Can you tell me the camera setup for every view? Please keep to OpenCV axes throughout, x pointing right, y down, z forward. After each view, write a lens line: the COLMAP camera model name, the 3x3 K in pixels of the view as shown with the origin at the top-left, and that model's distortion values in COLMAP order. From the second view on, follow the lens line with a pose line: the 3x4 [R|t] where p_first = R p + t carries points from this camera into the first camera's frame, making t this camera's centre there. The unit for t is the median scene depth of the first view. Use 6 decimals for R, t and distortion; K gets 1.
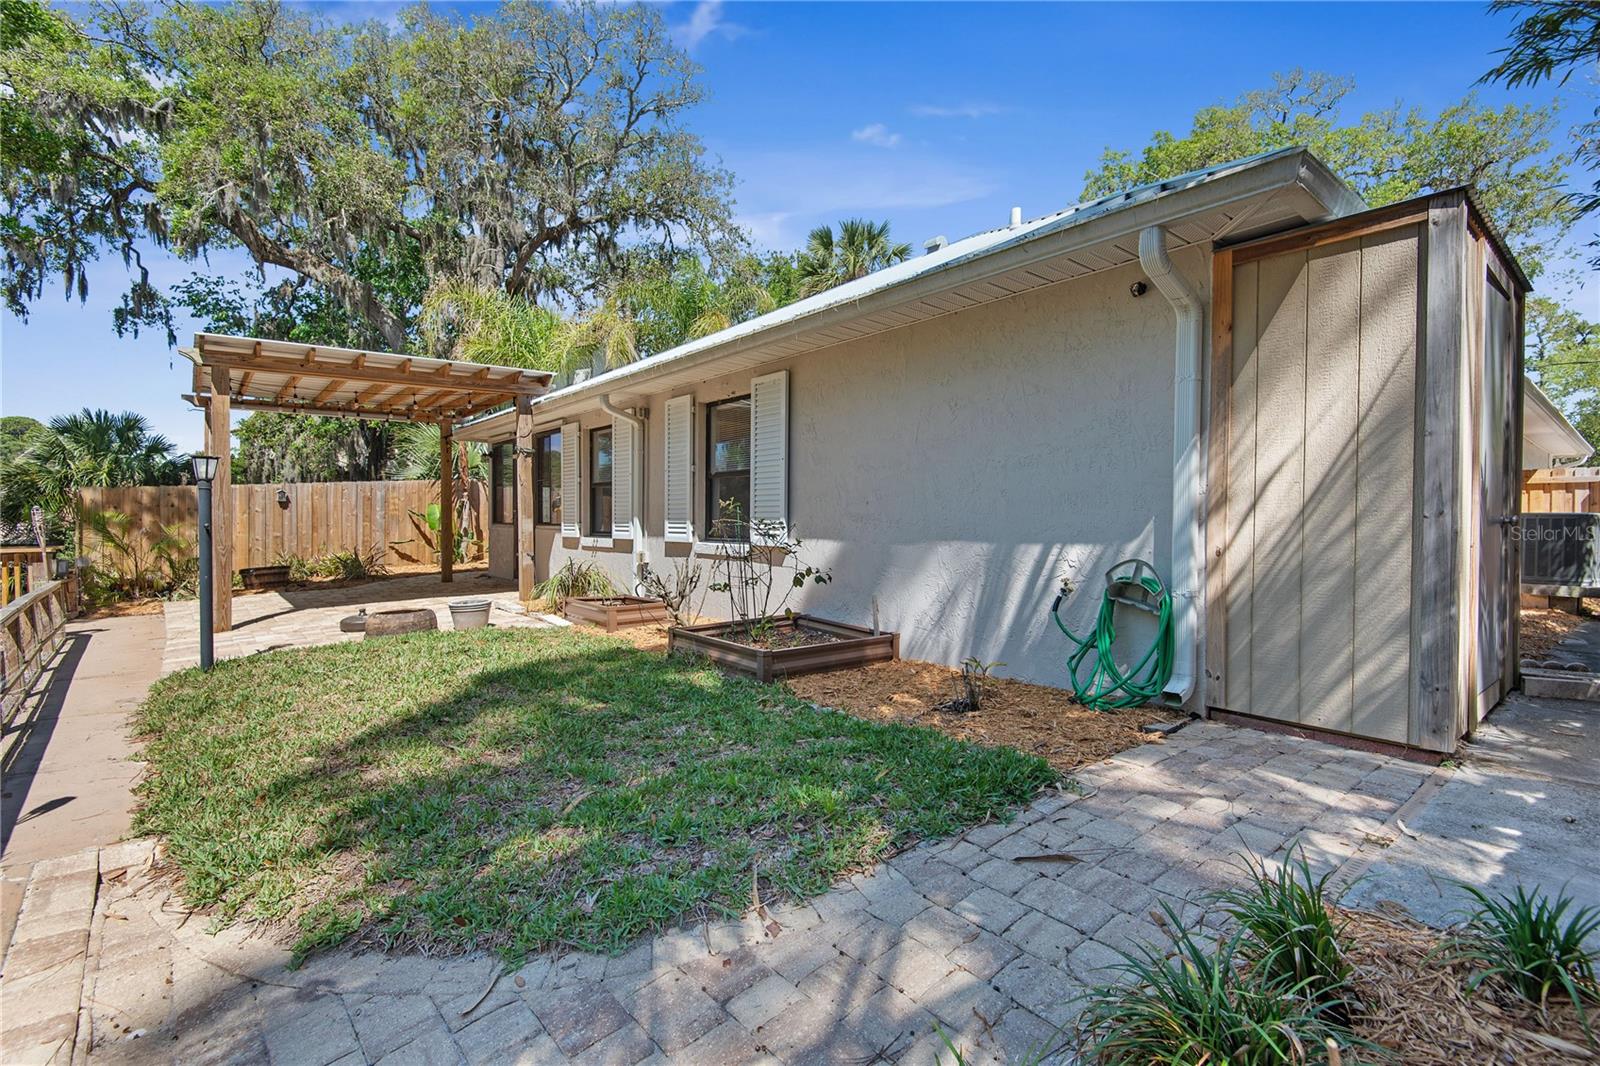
lens RADIAL K [[733.7, 0, 815.7], [0, 733.7, 529.9], [0, 0, 1]] dist [0.016062, -0.010926]
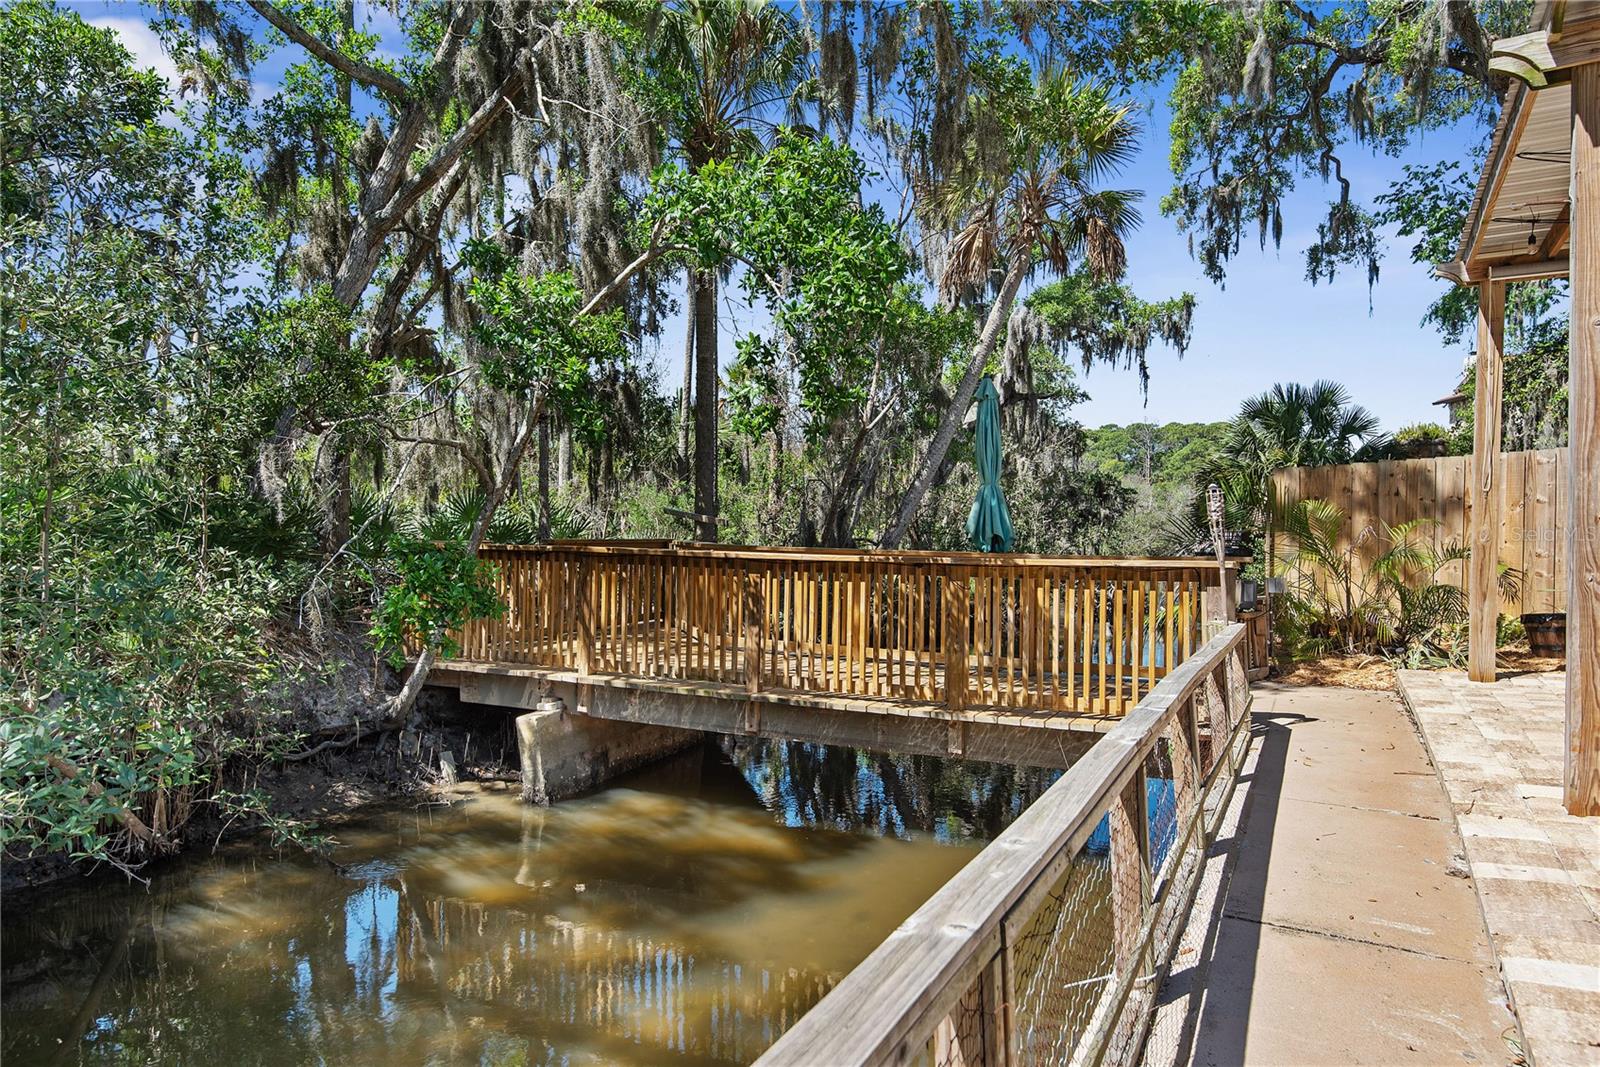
lens RADIAL K [[958.0, 0, 805.4], [0, 958.0, 540.9], [0, 0, 1]] dist [0.006965, -0.010789]
pose [[0.332610, 0.014496, -0.942953, -0.188446], [-0.015441, 0.999832, 0.009924, 0.002756], [0.942938, 0.011259, 0.332778, 0.184881]]
